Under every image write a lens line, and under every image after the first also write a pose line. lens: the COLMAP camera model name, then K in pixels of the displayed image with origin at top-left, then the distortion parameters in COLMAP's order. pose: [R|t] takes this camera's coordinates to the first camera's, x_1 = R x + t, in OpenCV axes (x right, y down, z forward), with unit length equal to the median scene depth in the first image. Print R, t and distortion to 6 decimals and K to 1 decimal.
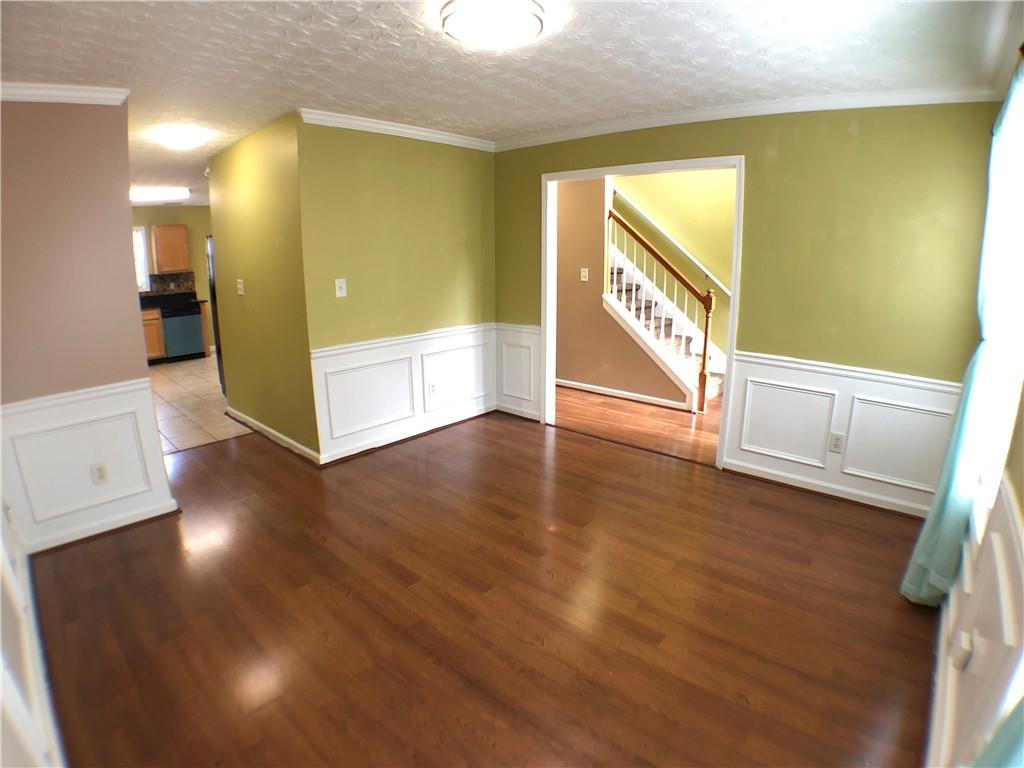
lens RADIAL K [[519.1, 0, 513.1], [0, 519.1, 378.4], [0, 0, 1]] dist [-0.180970, 0.031217]
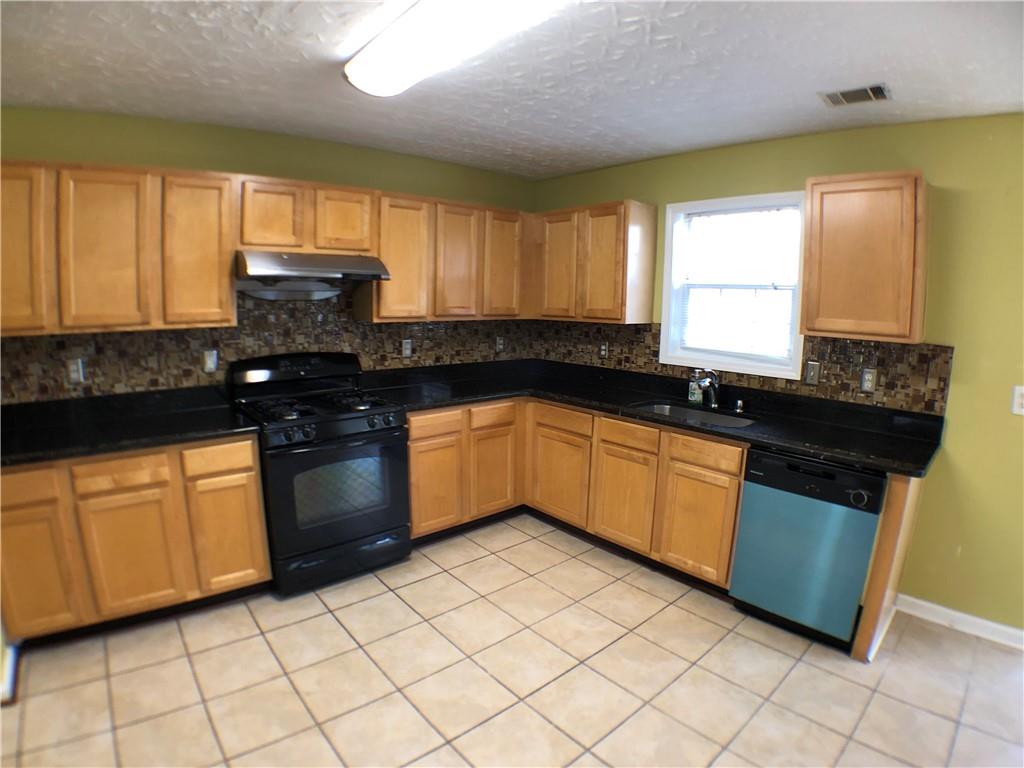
lens RADIAL K [[519.1, 0, 513.1], [0, 519.1, 378.4], [0, 0, 1]] dist [-0.180970, 0.031217]
pose [[-0.155837, 0.145257, -0.977044, -0.382530], [-0.245529, 0.952388, 0.180753, -0.195196], [0.956781, 0.268061, -0.112752, 0.808597]]
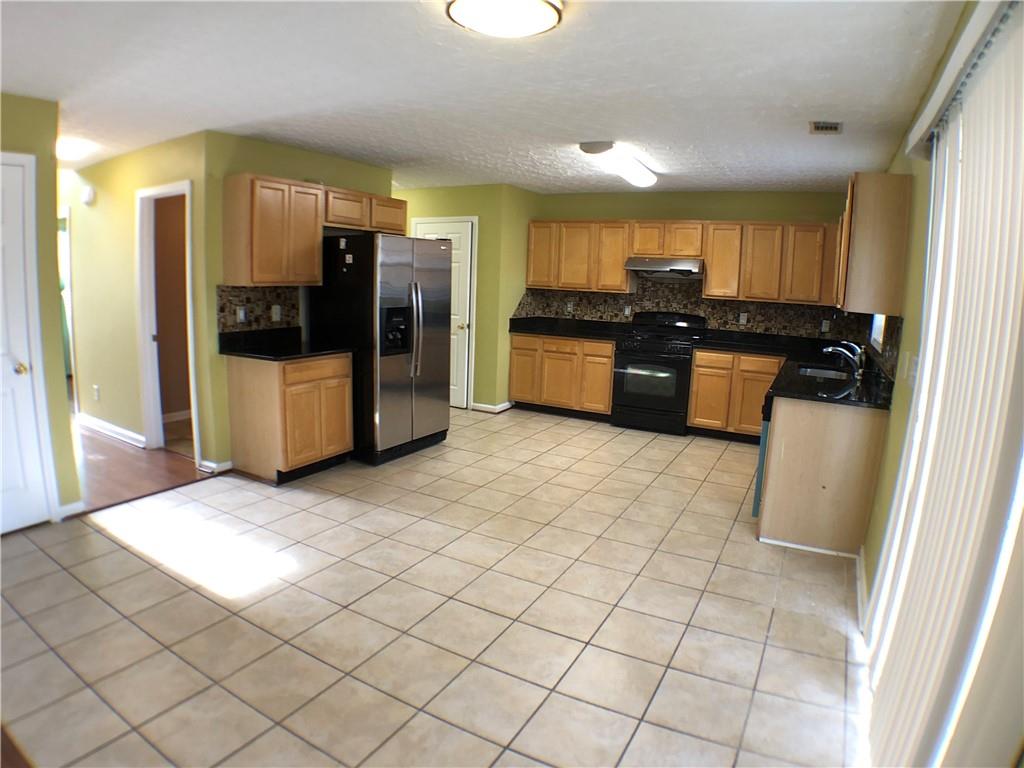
lens RADIAL K [[590.3, 0, 515.9], [0, 590.3, 380.1], [0, 0, 1]] dist [-0.177647, 0.028181]
pose [[-0.979927, 0.001115, -0.199355, -0.364124], [-0.077737, 0.918690, 0.387254, -0.312988], [0.183578, 0.394978, -0.900162, 1.325540]]
